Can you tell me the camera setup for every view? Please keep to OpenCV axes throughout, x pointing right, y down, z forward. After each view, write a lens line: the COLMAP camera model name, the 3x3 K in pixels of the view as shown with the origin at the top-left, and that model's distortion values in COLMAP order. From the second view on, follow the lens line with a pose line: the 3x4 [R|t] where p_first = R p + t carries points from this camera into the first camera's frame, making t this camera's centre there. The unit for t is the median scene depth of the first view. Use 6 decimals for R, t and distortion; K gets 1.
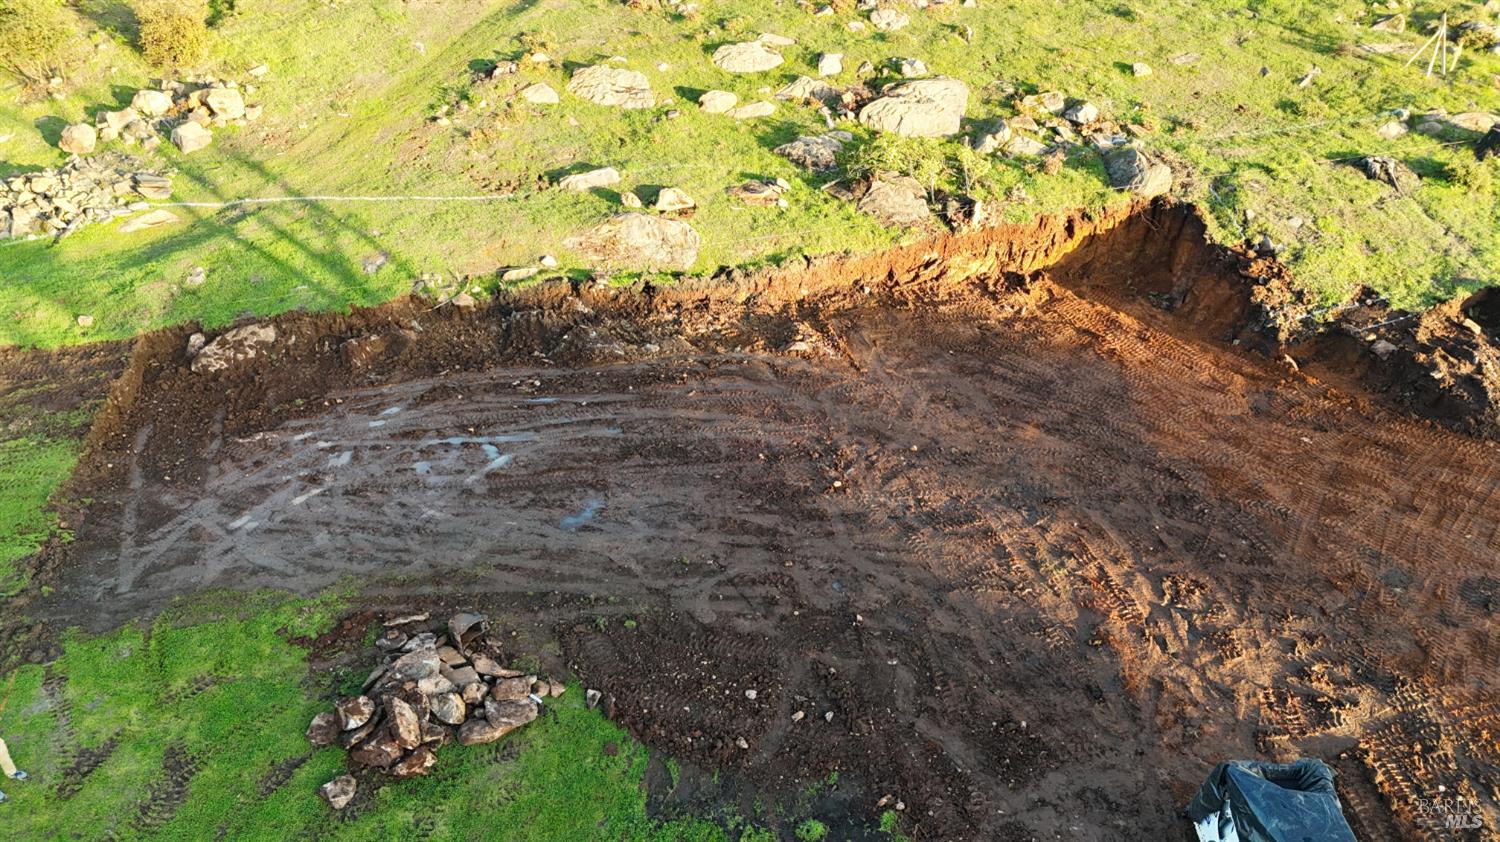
lens RADIAL K [[1093.5, 0, 750.0], [0, 1093.5, 421.0], [0, 0, 1]] dist [0.095117, -0.094564]
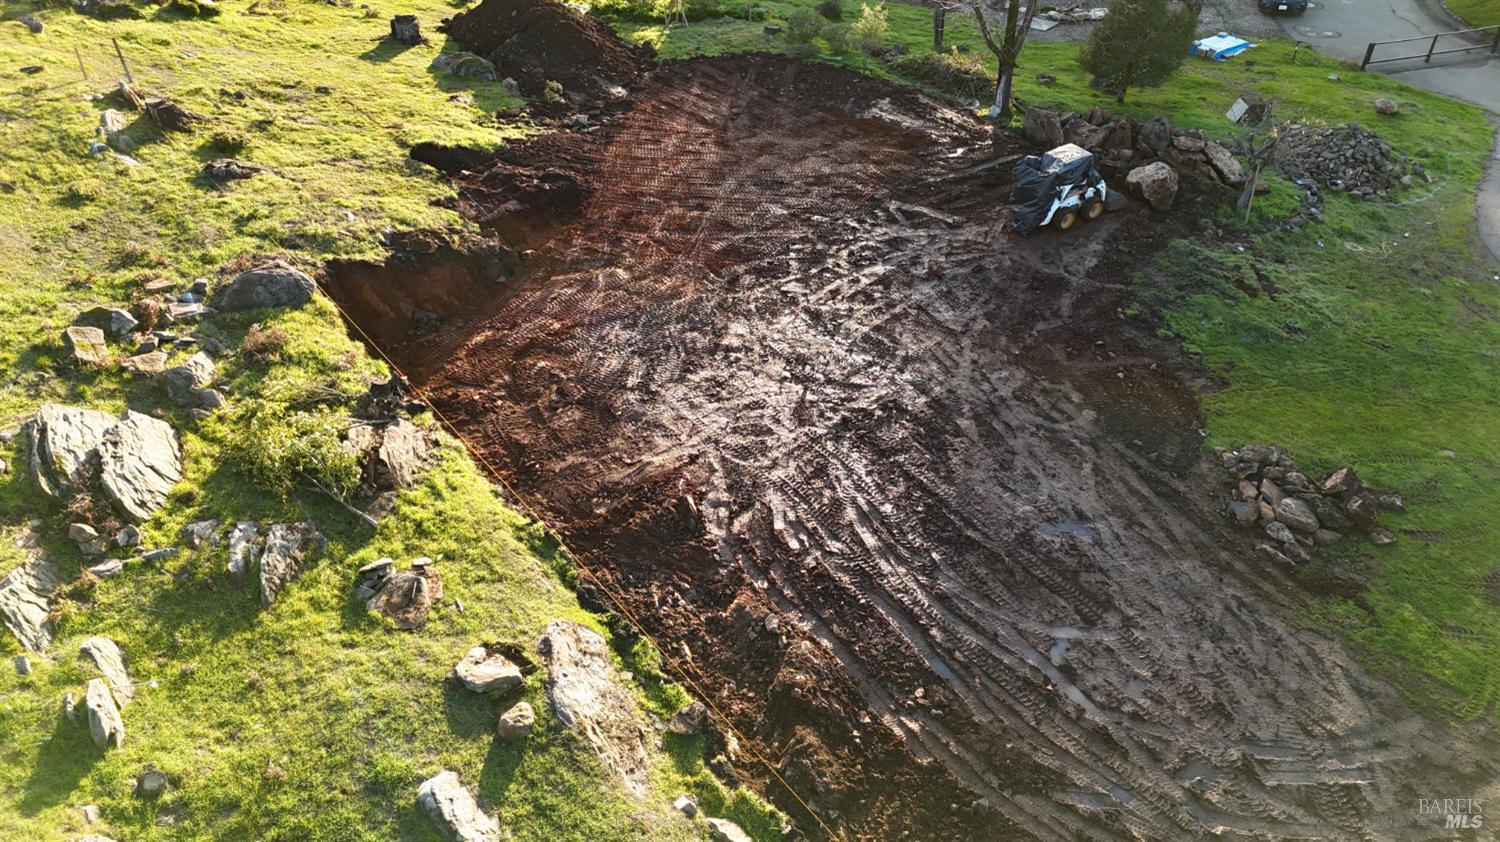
lens RADIAL K [[1093.5, 0, 750.0], [0, 1093.5, 421.0], [0, 0, 1]] dist [0.095117, -0.094564]
pose [[-0.494864, -0.547593, 0.674723, -0.470858], [0.486462, 0.468816, 0.737270, -0.637268], [-0.720045, 0.693075, 0.034383, 0.795172]]
